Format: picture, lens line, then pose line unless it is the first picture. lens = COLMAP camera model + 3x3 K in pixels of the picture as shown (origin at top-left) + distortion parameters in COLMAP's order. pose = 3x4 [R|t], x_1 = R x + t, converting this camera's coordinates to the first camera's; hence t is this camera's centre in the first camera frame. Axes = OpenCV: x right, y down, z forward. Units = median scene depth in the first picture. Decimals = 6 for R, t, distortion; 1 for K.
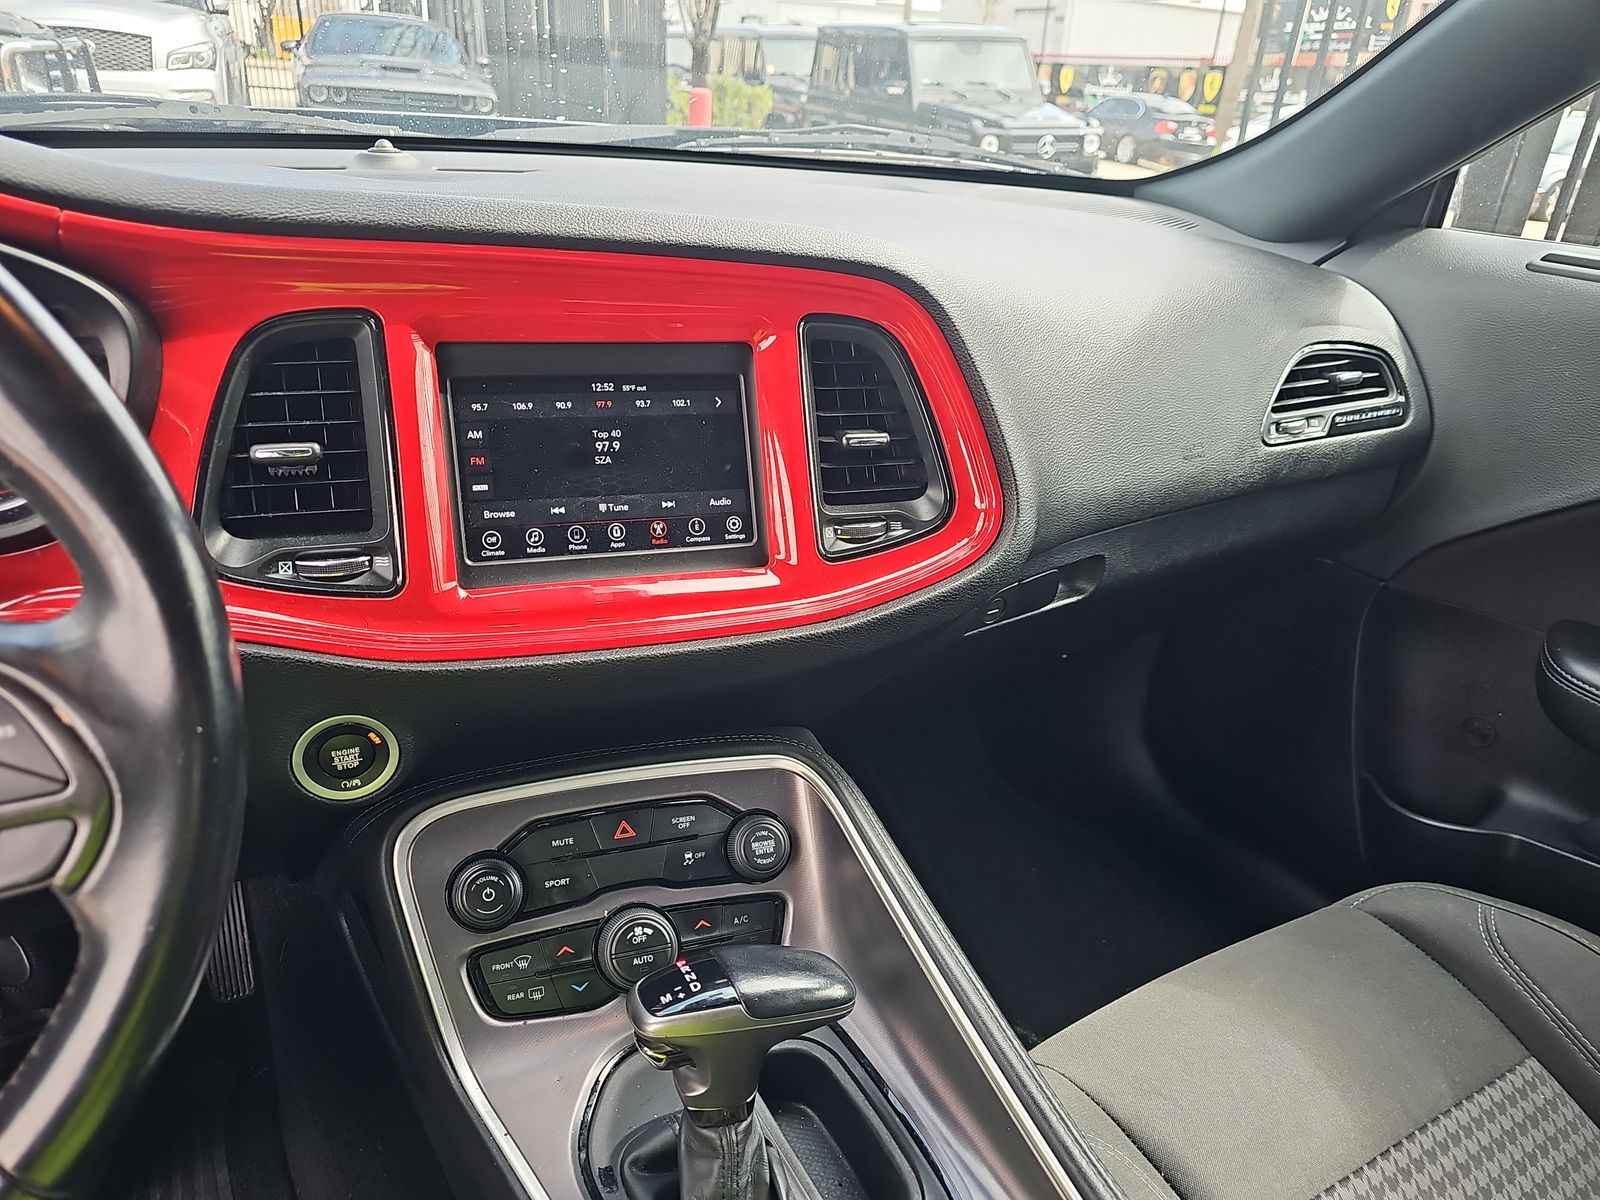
lens RADIAL K [[1063.7, 0, 761.8], [0, 1063.7, 599.4], [0, 0, 1]] dist [0.035898, -0.023648]
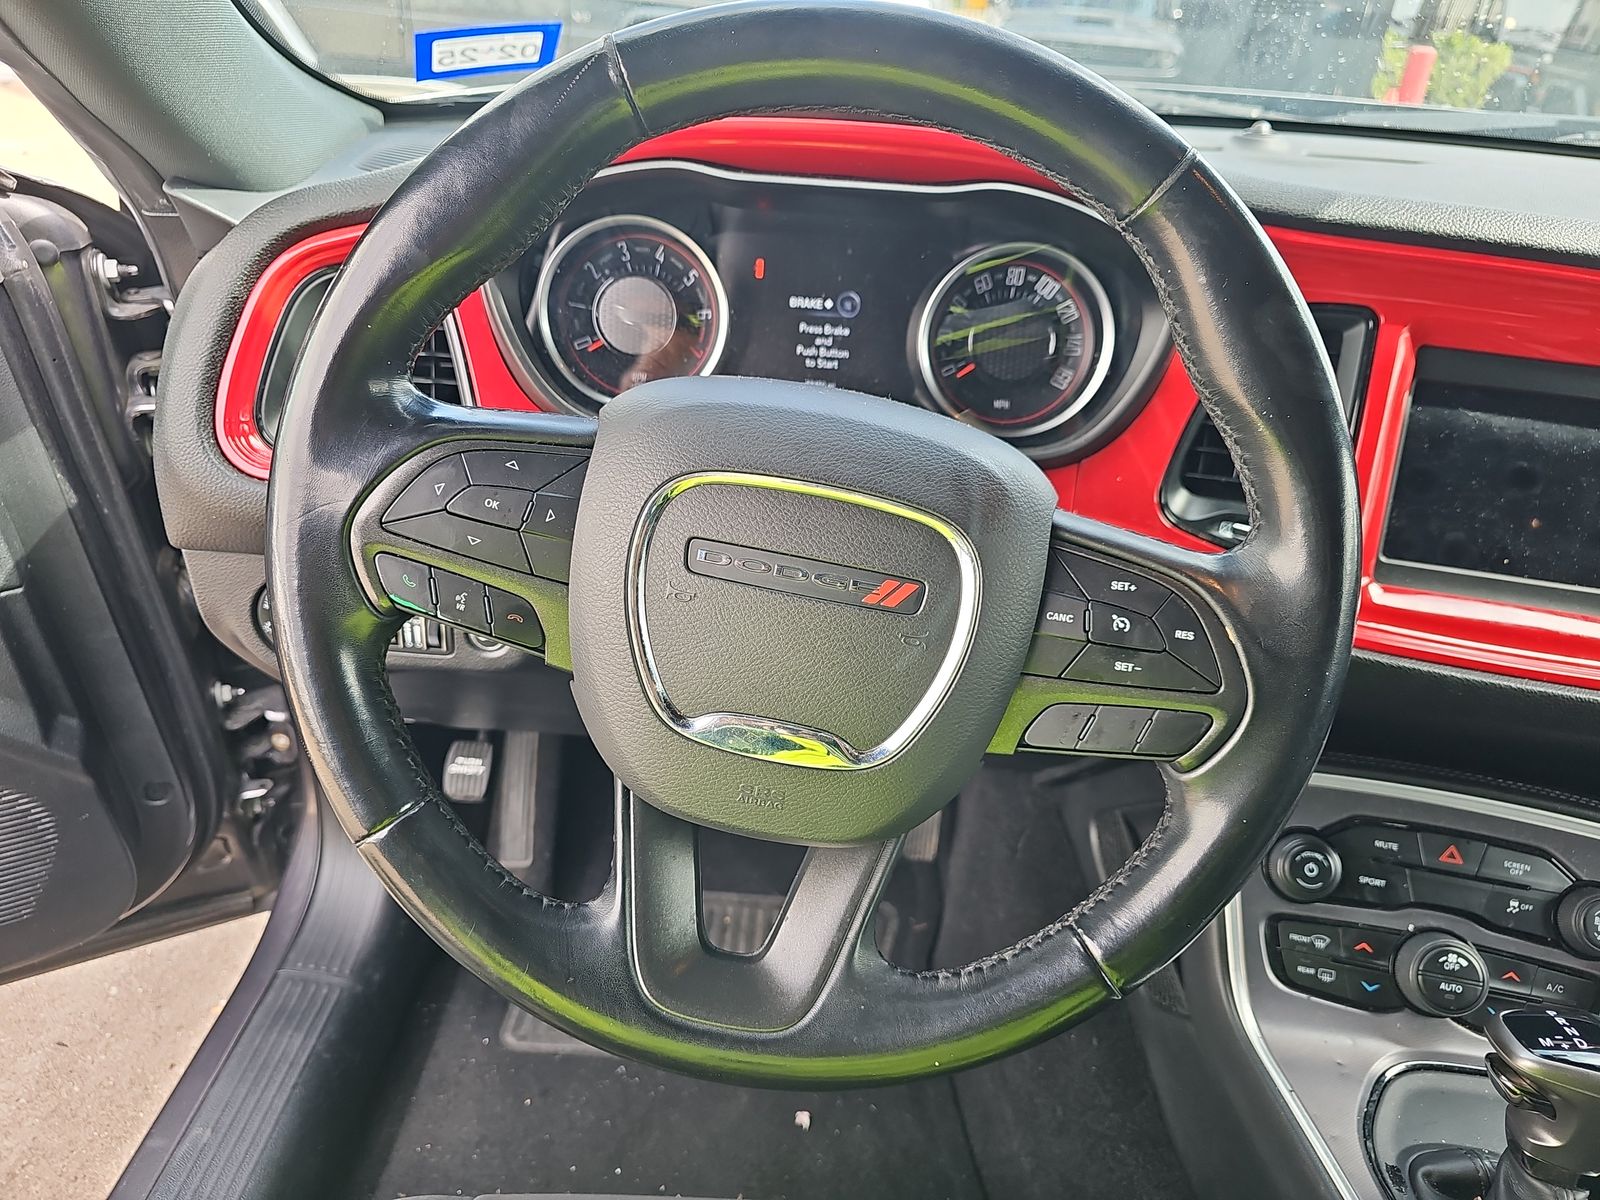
lens RADIAL K [[1063.7, 0, 801.5], [0, 1063.7, 586.9], [0, 0, 1]] dist [0.035898, -0.023648]
pose [[0.867740, 0.244102, -0.432945, -0.287196], [-0.232449, 0.969263, 0.080597, 0.036817], [0.439312, 0.030700, 0.897810, -0.167291]]
